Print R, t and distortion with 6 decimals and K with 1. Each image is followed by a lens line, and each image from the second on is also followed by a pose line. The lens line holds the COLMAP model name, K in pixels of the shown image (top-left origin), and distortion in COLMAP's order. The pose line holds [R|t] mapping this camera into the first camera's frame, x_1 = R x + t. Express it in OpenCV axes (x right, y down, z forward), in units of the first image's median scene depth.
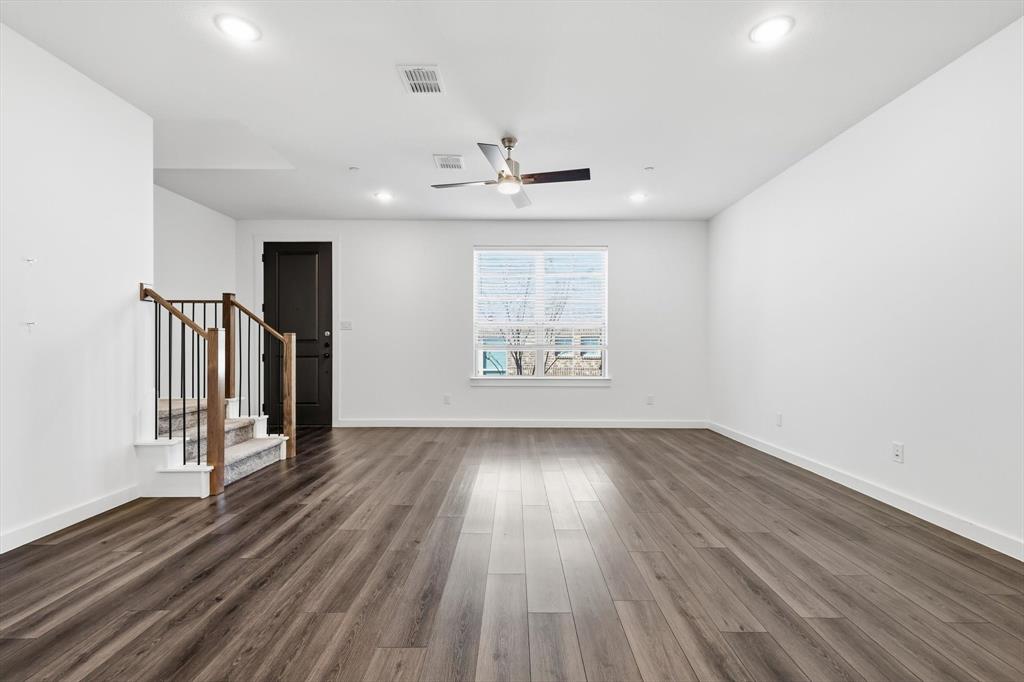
lens RADIAL K [[446.7, 0, 514.0], [0, 446.7, 347.2], [0, 0, 1]] dist [0.002502, 0.000638]
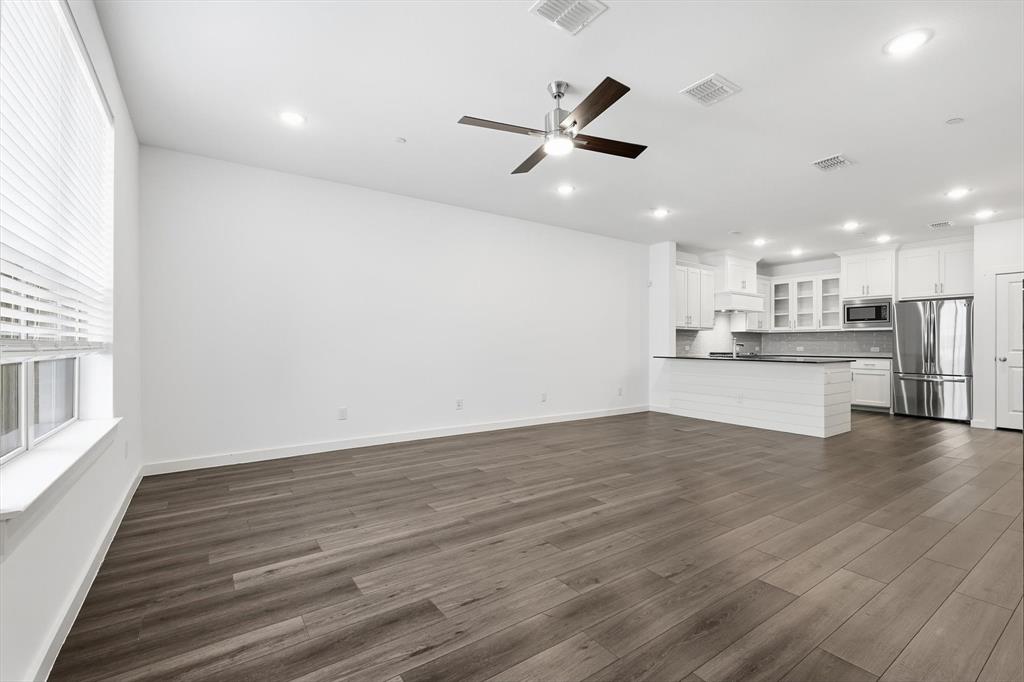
lens RADIAL K [[446.7, 0, 514.0], [0, 446.7, 347.2], [0, 0, 1]] dist [0.002502, 0.000638]
pose [[-0.565393, -0.008248, 0.824780, -0.817722], [-0.004631, 0.999966, 0.006825, -0.010002], [-0.824809, 0.000039, -0.565412, 1.986561]]
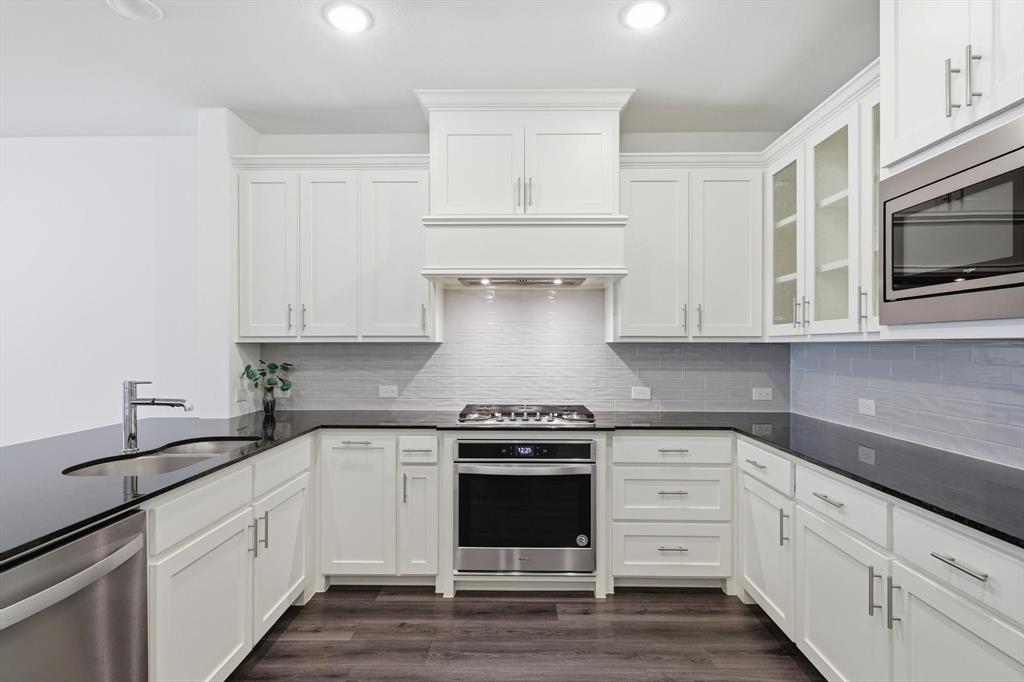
lens RADIAL K [[503.7, 0, 512.0], [0, 503.7, 341.0], [0, 0, 1]] dist [0.002524, 0.000467]
pose [[0.021097, 0.007409, 0.999750, -0.274842], [-0.000548, 0.999972, -0.007399, -0.098278], [-0.999777, -0.000392, 0.021100, -0.852757]]
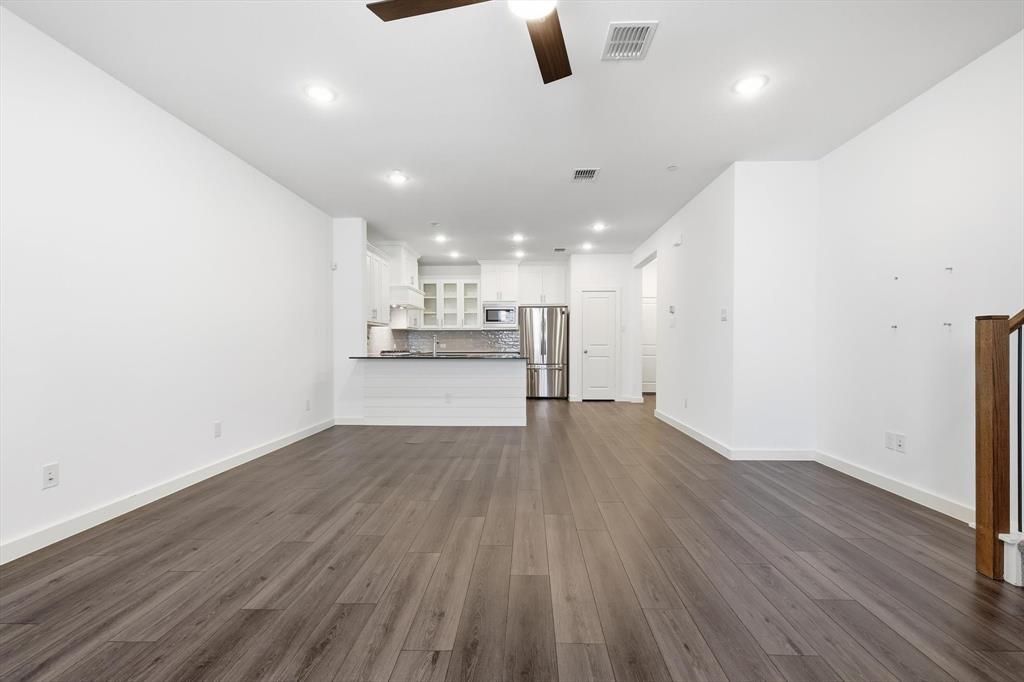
lens RADIAL K [[451.1, 0, 512.0], [0, 451.1, 340.6], [0, 0, 1]] dist [0.004762, 0.000023]
pose [[-0.999167, 0.001972, 0.040754, -0.014771], [0.001722, 0.999979, -0.006176, -0.004096], [-0.040766, -0.006101, -0.999150, 1.929305]]
